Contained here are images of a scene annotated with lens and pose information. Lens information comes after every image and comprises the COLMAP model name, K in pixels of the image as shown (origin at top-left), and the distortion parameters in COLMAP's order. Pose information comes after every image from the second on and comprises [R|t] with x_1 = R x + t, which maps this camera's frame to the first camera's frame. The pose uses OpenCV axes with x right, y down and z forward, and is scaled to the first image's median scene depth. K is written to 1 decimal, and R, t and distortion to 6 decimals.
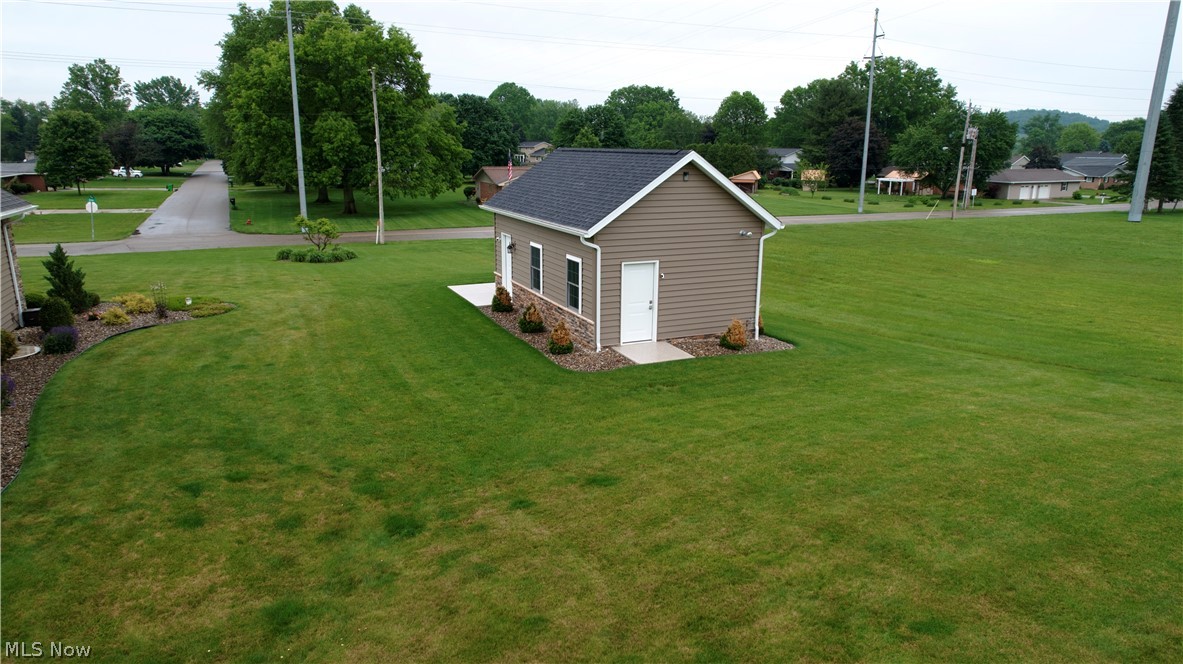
lens RADIAL K [[755.4, 0, 594.0], [0, 755.4, 331.4], [0, 0, 1]] dist [-0.074556, 0.070874]
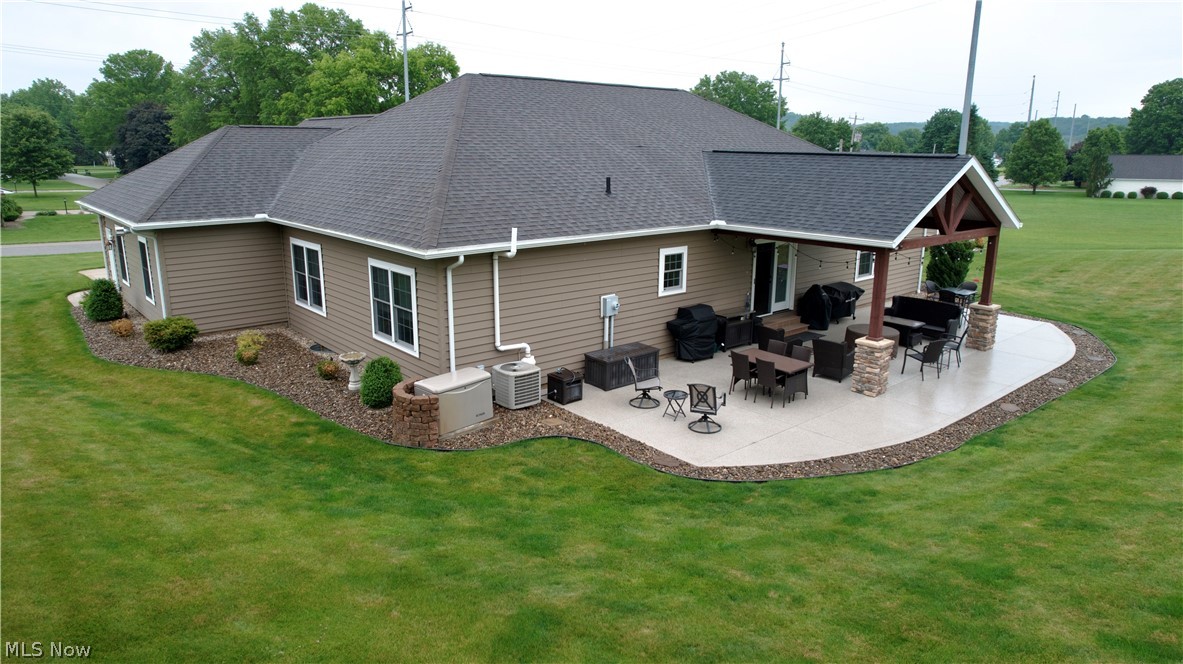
lens RADIAL K [[755.4, 0, 588.5], [0, 755.4, 336.8], [0, 0, 1]] dist [-0.074556, 0.070874]
pose [[0.957615, -0.069828, 0.279459, -0.438112], [0.067667, 0.997556, 0.017387, 0.047363], [-0.279991, 0.002260, 0.960000, -0.208003]]
